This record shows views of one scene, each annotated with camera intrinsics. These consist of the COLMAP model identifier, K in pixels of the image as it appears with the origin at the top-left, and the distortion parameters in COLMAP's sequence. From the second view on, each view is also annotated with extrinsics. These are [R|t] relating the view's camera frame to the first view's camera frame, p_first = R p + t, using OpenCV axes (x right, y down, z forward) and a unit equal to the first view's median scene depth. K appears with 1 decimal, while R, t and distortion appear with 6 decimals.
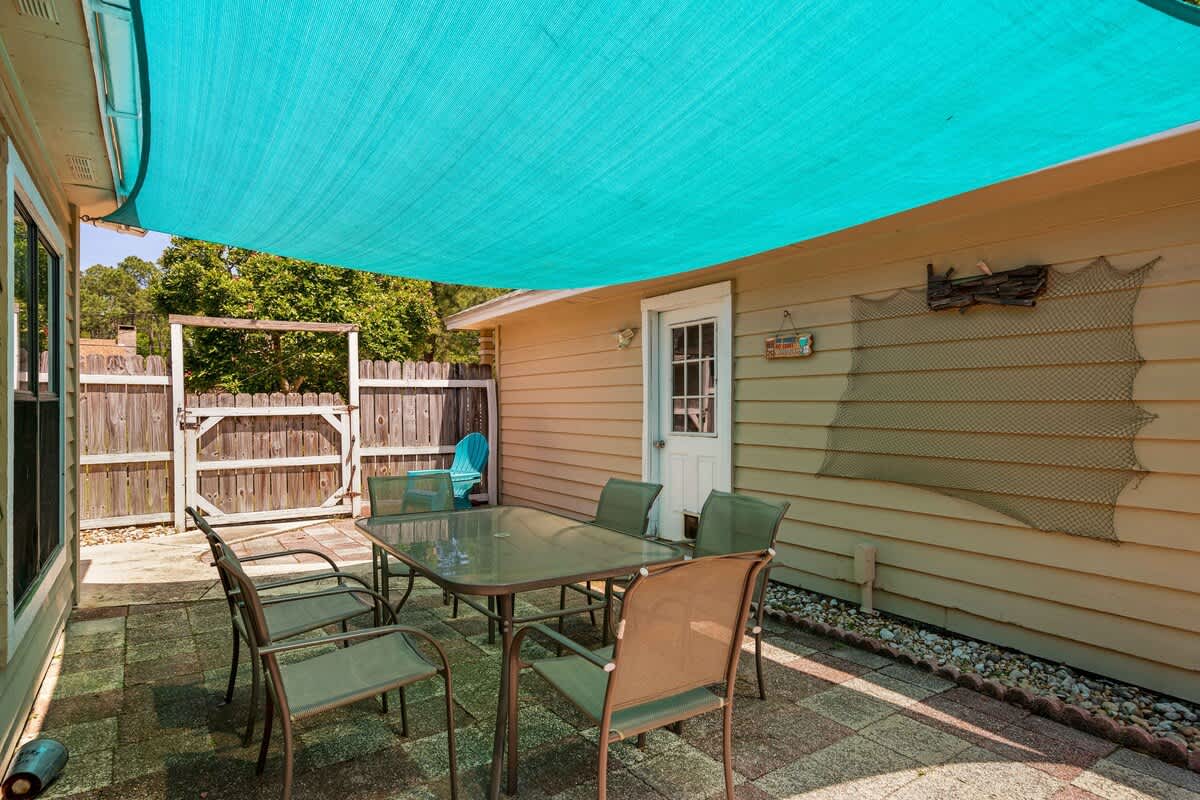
lens RADIAL K [[655.9, 0, 596.0], [0, 655.9, 404.3], [0, 0, 1]] dist [-0.006245, -0.000284]
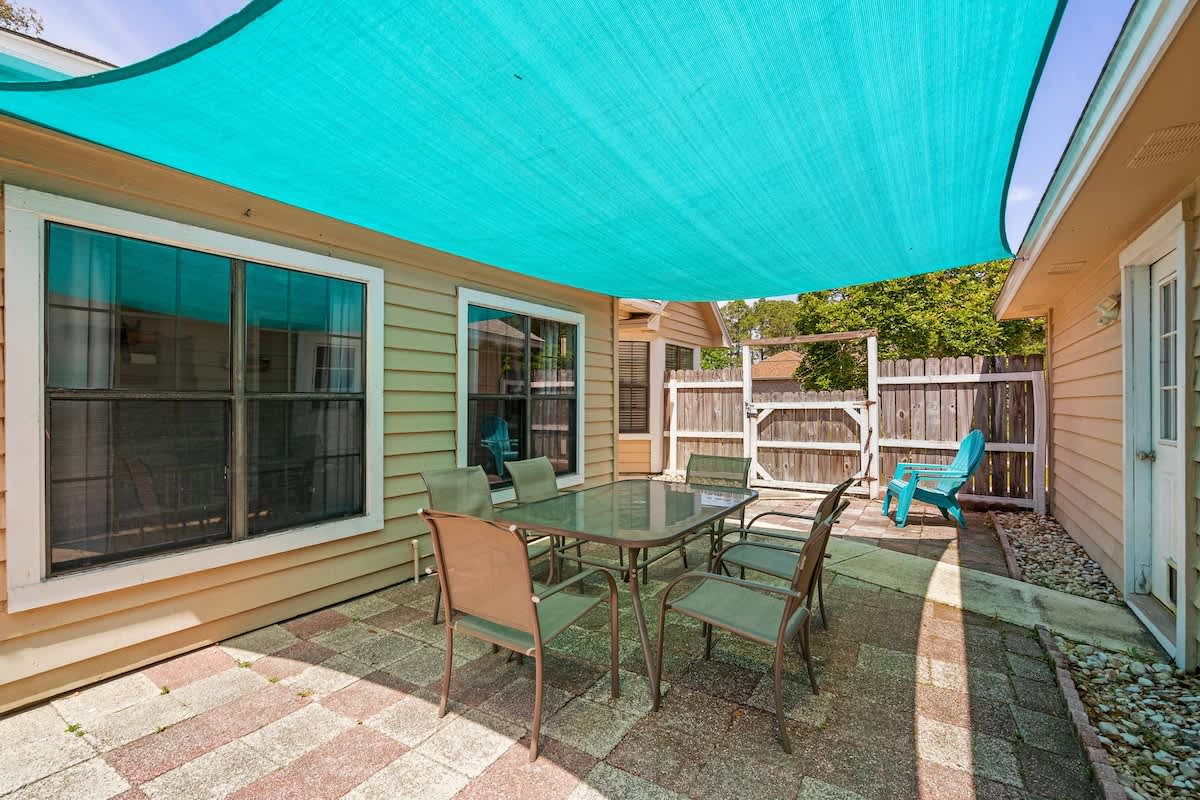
lens RADIAL K [[539.5, 0, 599.5], [0, 539.5, 399.4], [0, 0, 1]] dist [-0.000499, 0.000439]
pose [[0.406527, -0.003488, -0.913632, 0.296885], [0.002485, 0.999993, -0.002712, 0.000723], [0.913636, -0.001168, 0.406533, 0.188514]]
